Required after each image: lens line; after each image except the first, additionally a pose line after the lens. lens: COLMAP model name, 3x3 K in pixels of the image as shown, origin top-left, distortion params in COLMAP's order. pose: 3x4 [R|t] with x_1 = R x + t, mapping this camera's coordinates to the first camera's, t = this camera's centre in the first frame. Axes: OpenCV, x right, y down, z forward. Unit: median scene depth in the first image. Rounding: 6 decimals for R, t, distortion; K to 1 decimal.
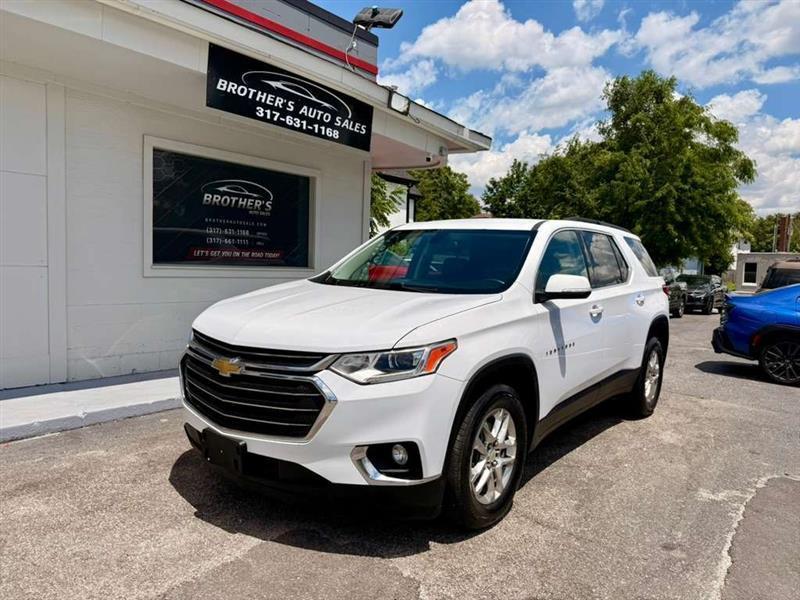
lens RADIAL K [[564.7, 0, 400.4], [0, 564.7, 305.7], [0, 0, 1]] dist [0.019602, -0.030818]
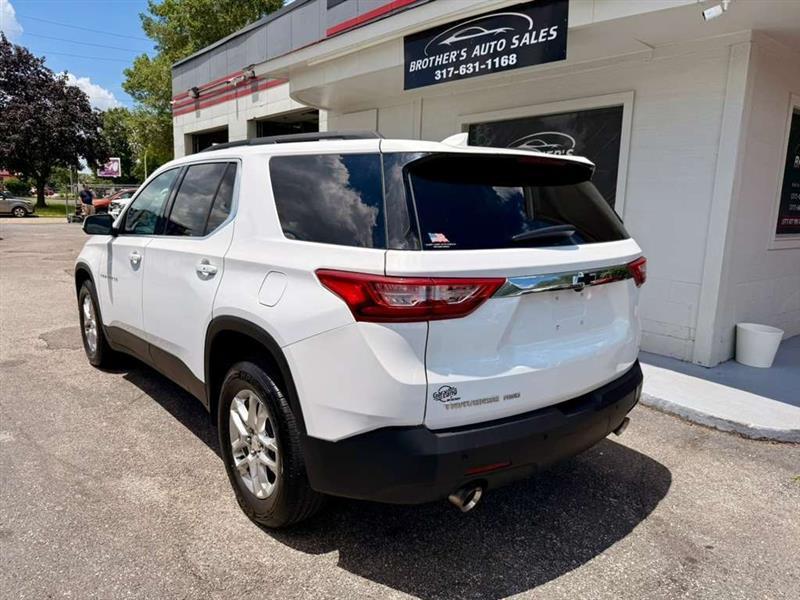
lens RADIAL K [[564.7, 0, 398.8], [0, 564.7, 305.3], [0, 0, 1]] dist [0.019602, -0.030818]
pose [[-0.202358, 0.136641, -0.969732, 0.843960], [-0.106656, 0.981253, 0.160521, -0.078343], [0.973486, 0.135910, -0.183991, 1.159843]]
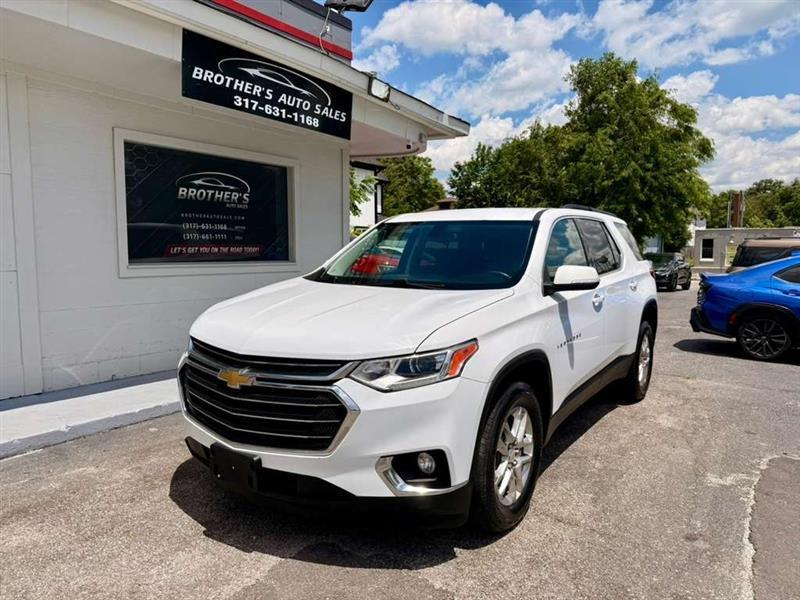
lens RADIAL K [[564.7, 0, 402.9], [0, 564.7, 302.4], [0, 0, 1]] dist [0.019602, -0.030818]
pose [[0.997434, -0.035370, 0.062250, -0.041257], [0.034097, 0.999190, 0.021393, -0.013831], [-0.062957, -0.019215, 0.997831, 0.023270]]
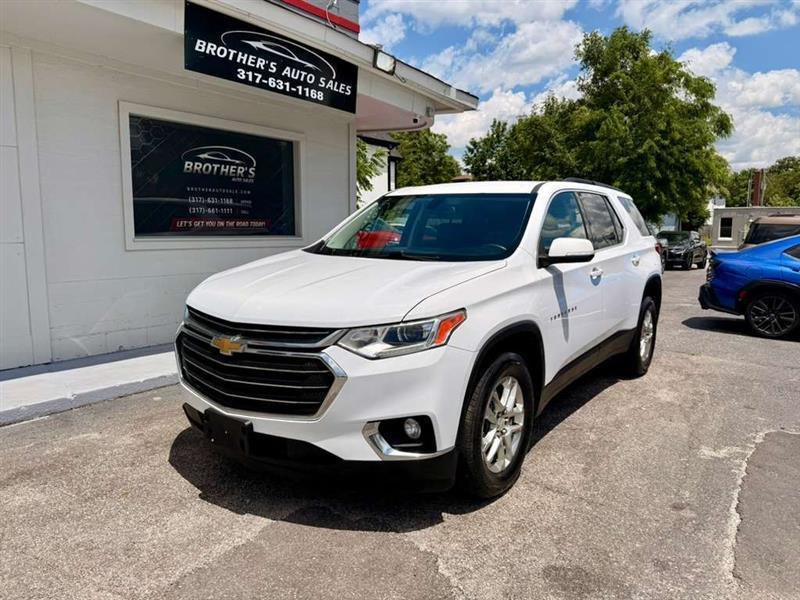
lens RADIAL K [[564.7, 0, 406.5], [0, 564.7, 296.7], [0, 0, 1]] dist [0.019602, -0.030818]
pose [[0.998656, -0.031116, 0.041457, -0.020351], [0.029063, 0.998364, 0.049244, -0.006001], [-0.042921, -0.047973, 0.997926, 0.016607]]
